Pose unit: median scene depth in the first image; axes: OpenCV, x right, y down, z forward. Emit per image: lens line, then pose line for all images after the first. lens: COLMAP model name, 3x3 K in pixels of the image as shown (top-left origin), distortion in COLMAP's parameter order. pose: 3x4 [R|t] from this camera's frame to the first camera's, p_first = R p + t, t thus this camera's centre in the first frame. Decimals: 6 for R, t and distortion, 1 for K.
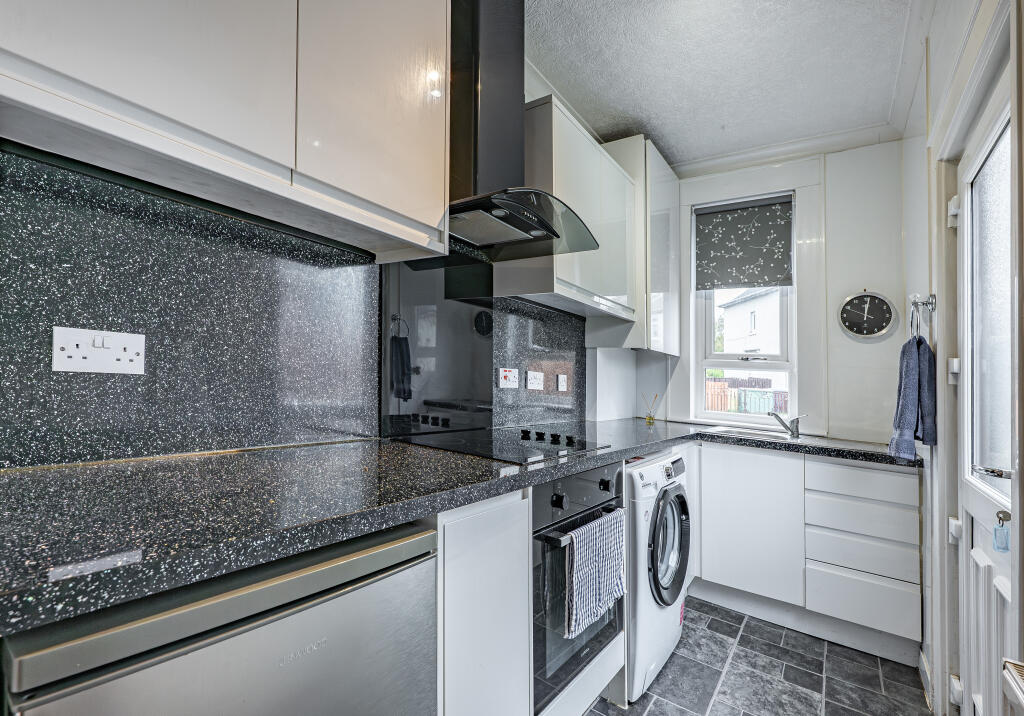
lens RADIAL K [[463.6, 0, 496.4], [0, 463.6, 305.6], [0, 0, 1]] dist [-0.000448, 0.000468]
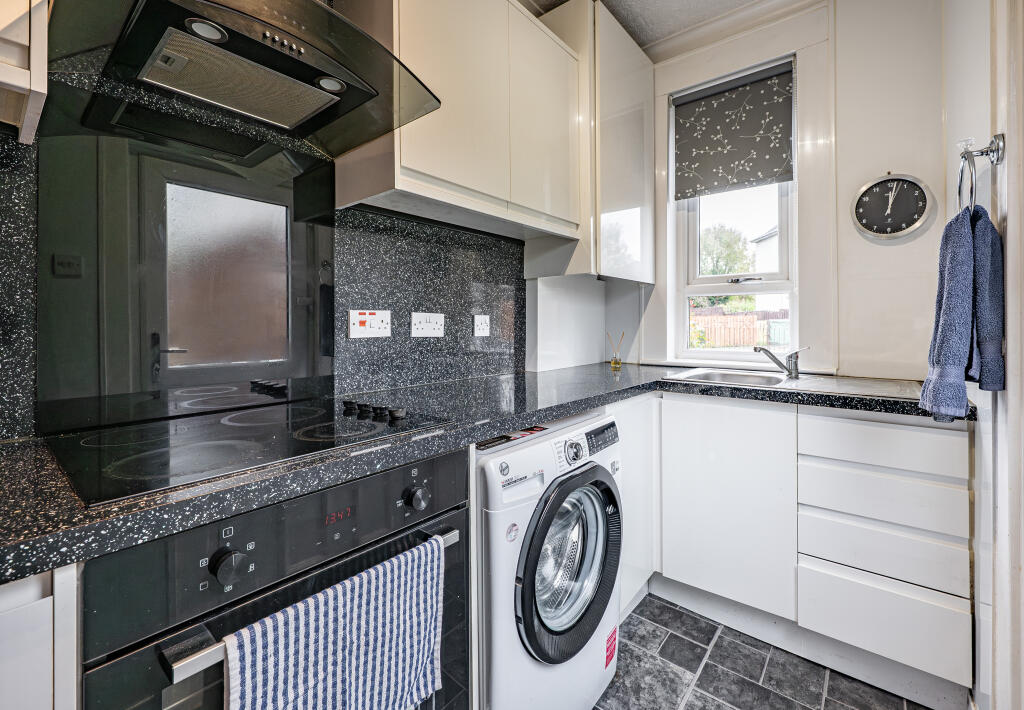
lens RADIAL K [[438.9, 0, 532.0], [0, 438.9, 294.0], [0, 0, 1]] dist [0.000202, 0.000379]
pose [[0.997403, -0.066332, -0.028075, 0.315046], [0.068392, 0.994429, 0.080206, 0.080117], [0.022598, -0.081918, 0.996383, 0.369359]]
